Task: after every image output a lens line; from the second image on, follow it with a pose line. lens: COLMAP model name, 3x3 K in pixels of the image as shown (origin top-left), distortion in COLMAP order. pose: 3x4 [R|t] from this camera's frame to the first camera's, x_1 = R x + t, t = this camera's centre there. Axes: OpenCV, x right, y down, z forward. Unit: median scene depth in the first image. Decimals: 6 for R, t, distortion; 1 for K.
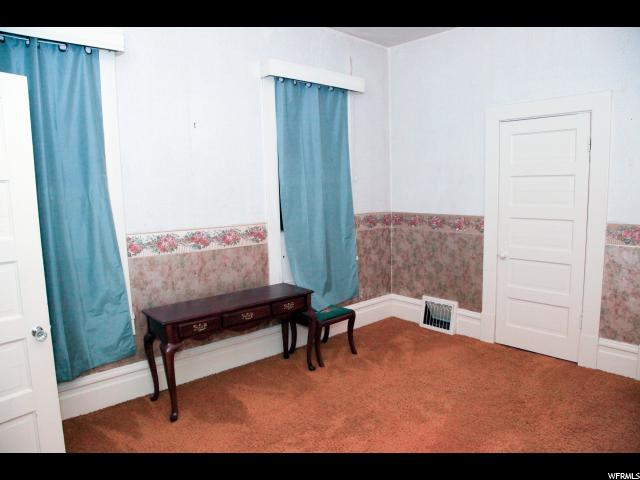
lens RADIAL K [[439.1, 0, 320.0], [0, 439.1, 240.0], [0, 0, 1]] dist [-0.082139, 0.008924]
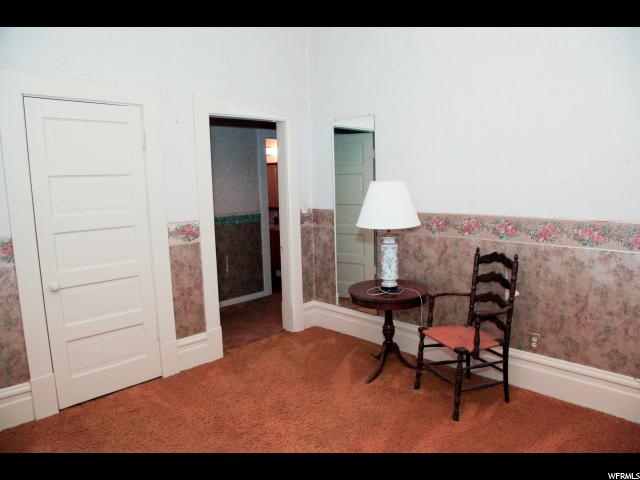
lens RADIAL K [[439.1, 0, 320.0], [0, 439.1, 240.0], [0, 0, 1]] dist [-0.082139, 0.008924]
pose [[-0.078905, -0.099411, 0.991913, -0.336894], [0.147279, 0.982934, 0.110227, -0.059019], [-0.985943, 0.154785, -0.062918, 0.682589]]
